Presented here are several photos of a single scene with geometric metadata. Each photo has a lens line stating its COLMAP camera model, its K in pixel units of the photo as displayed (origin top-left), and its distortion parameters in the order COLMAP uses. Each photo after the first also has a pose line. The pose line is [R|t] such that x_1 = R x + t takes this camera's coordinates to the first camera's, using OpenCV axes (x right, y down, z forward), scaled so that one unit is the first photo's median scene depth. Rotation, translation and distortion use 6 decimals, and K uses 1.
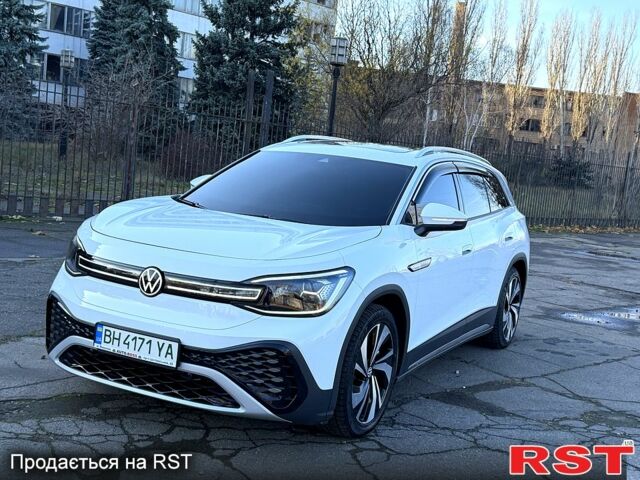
lens RADIAL K [[807.8, 0, 320.0], [0, 807.8, 240.0], [0, 0, 1]] dist [0.179937, -0.398024]
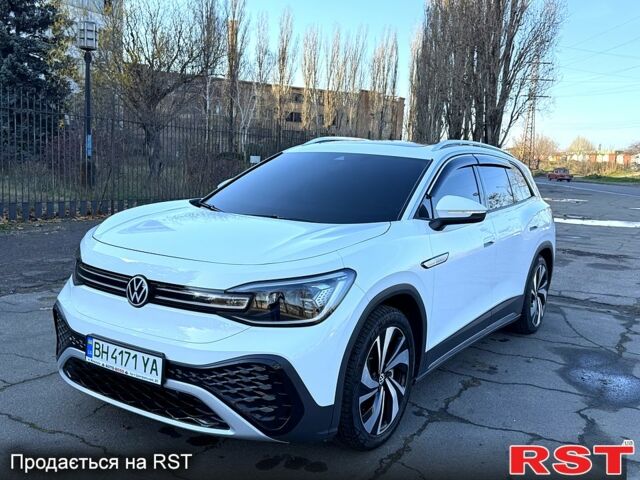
lens RADIAL K [[609.4, 0, 320.0], [0, 609.4, 240.0], [0, 0, 1]] dist [0.126020, -0.002269]
pose [[0.993106, -0.035261, -0.111795, 0.081879], [0.036667, 0.999272, 0.010543, -0.007368], [0.111342, -0.014570, 0.993675, 0.314959]]
